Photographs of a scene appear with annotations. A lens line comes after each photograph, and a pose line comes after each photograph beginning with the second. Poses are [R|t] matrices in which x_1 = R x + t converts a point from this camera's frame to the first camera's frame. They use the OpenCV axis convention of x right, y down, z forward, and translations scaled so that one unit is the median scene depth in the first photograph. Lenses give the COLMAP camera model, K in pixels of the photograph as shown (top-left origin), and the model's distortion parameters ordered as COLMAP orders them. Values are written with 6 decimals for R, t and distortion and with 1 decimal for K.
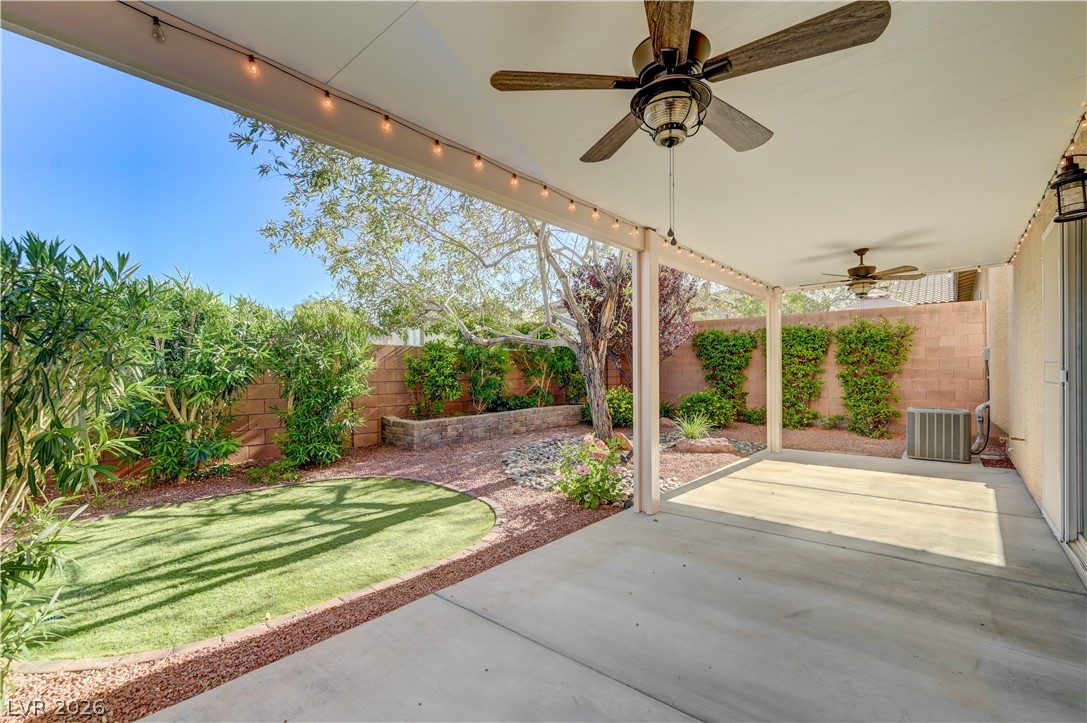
lens RADIAL K [[487.9, 0, 568.4], [0, 487.9, 371.7], [0, 0, 1]] dist [-0.001162, 0.000069]
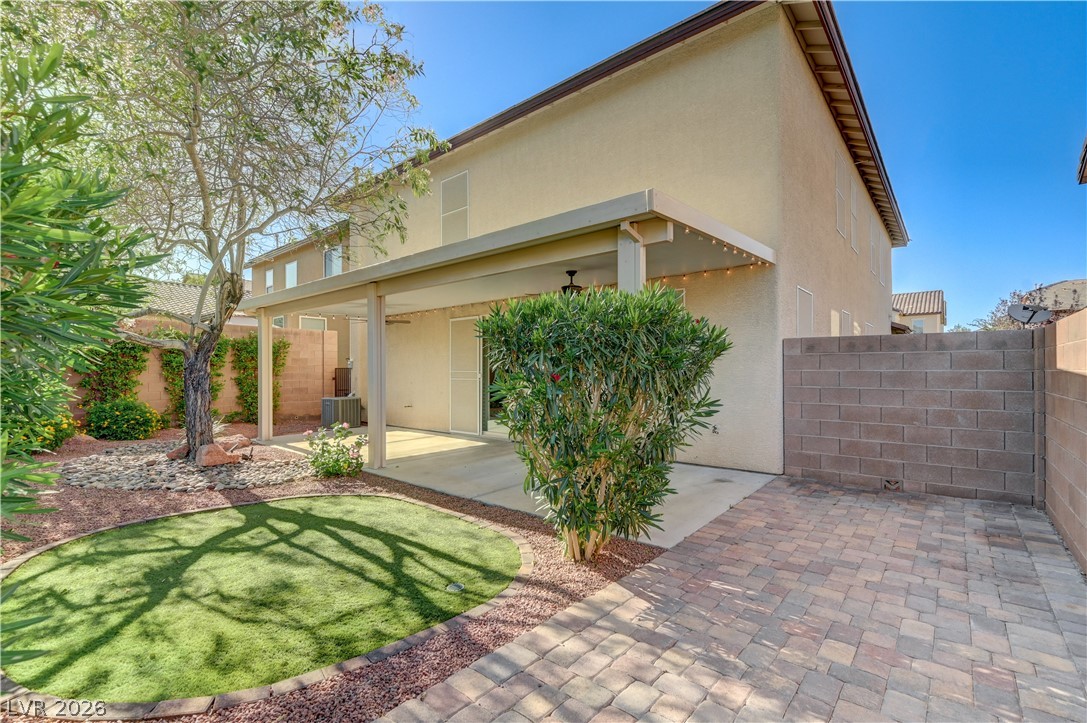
lens RADIAL K [[487.9, 0, 539.9], [0, 487.9, 366.9], [0, 0, 1]] dist [-0.001162, 0.000069]
pose [[0.013607, 0.009729, 0.999860, -0.836128], [0.009061, 0.999910, -0.009853, -0.003412], [-0.999866, 0.009193, 0.013517, 0.292951]]
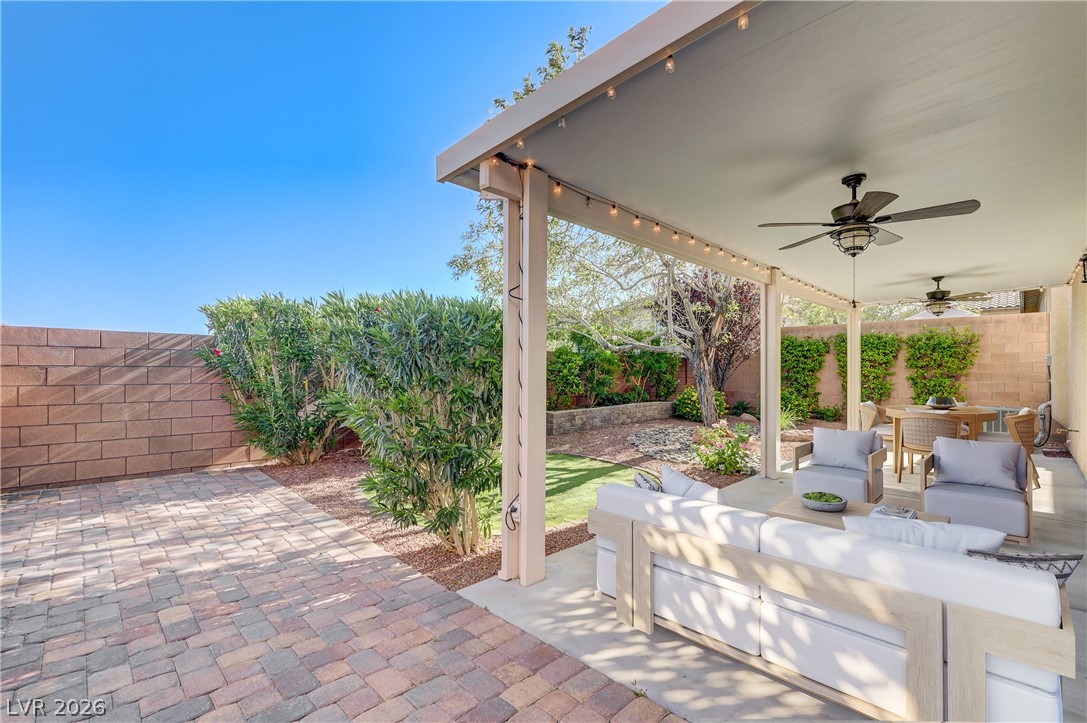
lens RADIAL K [[487.9, 0, 562.0], [0, 487.9, 371.5], [0, 0, 1]] dist [-0.001162, 0.000069]
pose [[0.996128, 0.007551, -0.087593, -0.182833], [-0.007650, 0.999970, -0.000794, -0.000097], [0.087584, 0.001460, 0.996156, -0.242238]]
